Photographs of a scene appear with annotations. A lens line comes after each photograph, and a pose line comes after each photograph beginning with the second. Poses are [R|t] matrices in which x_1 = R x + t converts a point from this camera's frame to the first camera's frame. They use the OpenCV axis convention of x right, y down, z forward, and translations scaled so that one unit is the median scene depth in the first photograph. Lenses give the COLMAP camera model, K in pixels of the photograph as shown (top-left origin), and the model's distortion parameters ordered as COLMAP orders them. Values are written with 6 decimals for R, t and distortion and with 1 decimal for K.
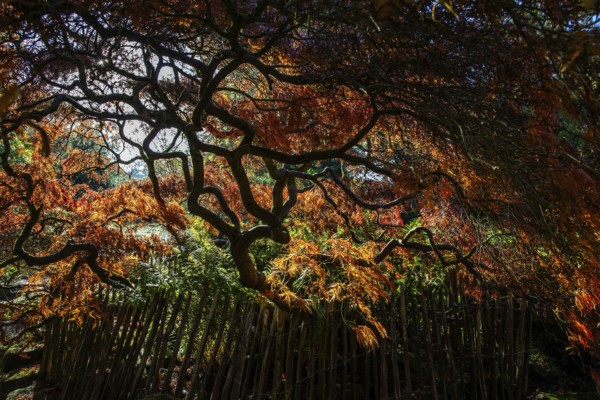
lens RADIAL K [[419.3, 0, 300.0], [0, 419.3, 200.0], [0, 0, 1]] dist [-0.061647, 0.036886]
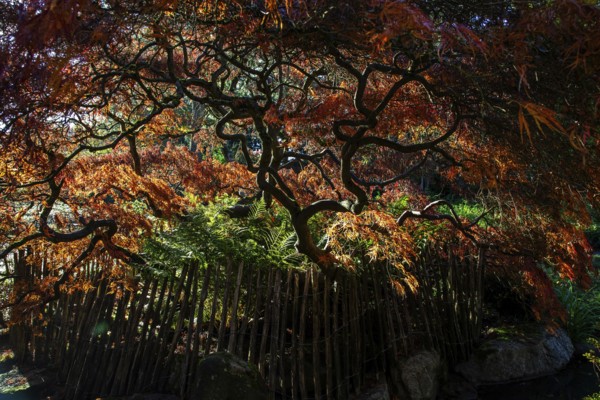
lens RADIAL K [[419.3, 0, 300.0], [0, 419.3, 200.0], [0, 0, 1]] dist [-0.061647, 0.036886]
pose [[0.967050, -0.003156, 0.254568, -0.357853], [-0.010916, 0.998490, 0.053846, -0.002495], [-0.254354, -0.054851, 0.965555, -0.102250]]
